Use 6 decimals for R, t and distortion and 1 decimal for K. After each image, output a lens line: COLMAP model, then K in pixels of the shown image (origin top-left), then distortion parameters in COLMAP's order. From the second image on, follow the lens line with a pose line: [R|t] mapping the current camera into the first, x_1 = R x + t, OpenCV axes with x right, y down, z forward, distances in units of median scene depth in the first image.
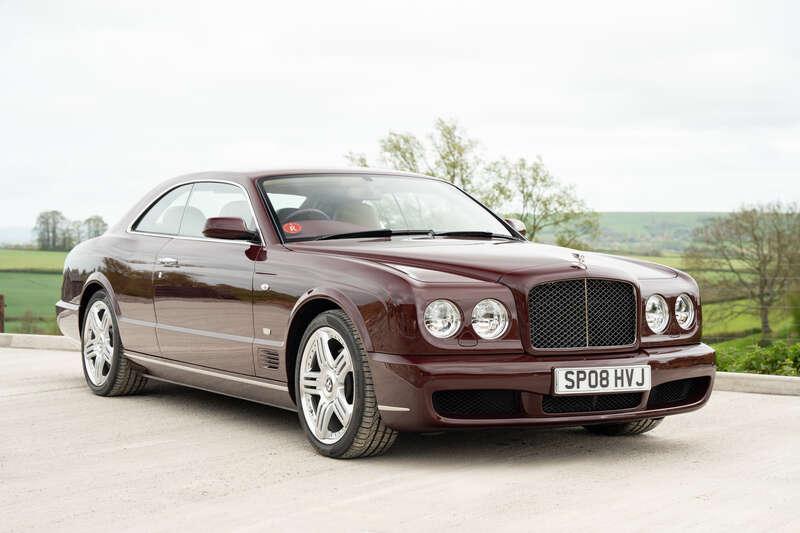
lens RADIAL K [[1430.8, 0, 400.0], [0, 1430.8, 266.5], [0, 0, 1]] dist [0.301482, 0.066696]
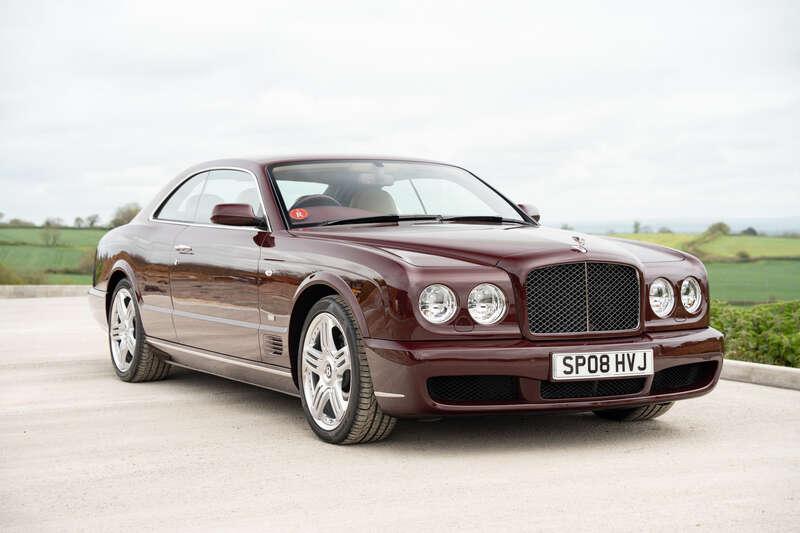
lens RADIAL K [[1355.1, 0, 400.0], [0, 1355.1, 266.5], [0, 0, 1]] dist [0.286731, 0.019778]
pose [[0.998902, -0.006760, -0.046367, 0.045406], [0.007136, 0.999943, 0.007954, 0.003171], [0.046310, -0.008277, 0.998893, 0.064759]]
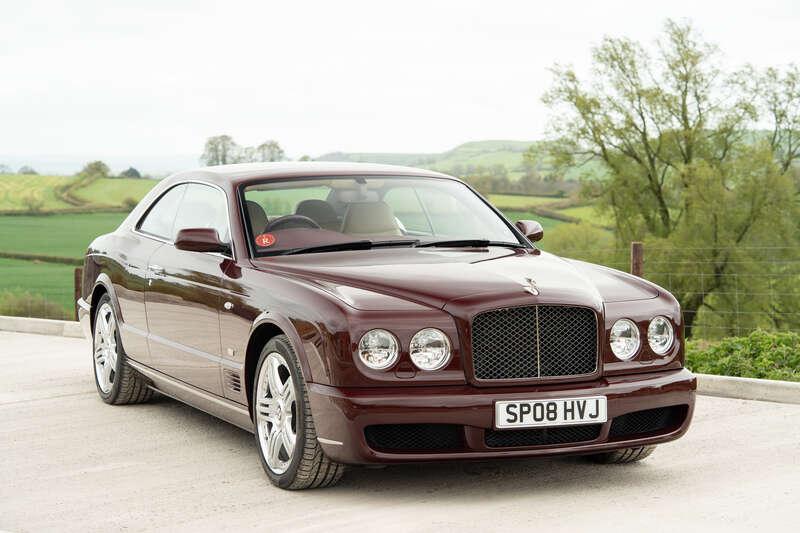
lens RADIAL K [[1724.3, 0, 387.3], [0, 1724.3, 237.5], [0, 0, 1]] dist [0.188015, 0.201583]
pose [[0.990433, -0.004150, -0.137933, 0.188825], [0.007226, 0.999736, 0.021802, -0.061688], [0.137806, -0.022590, 0.990202, -0.141145]]
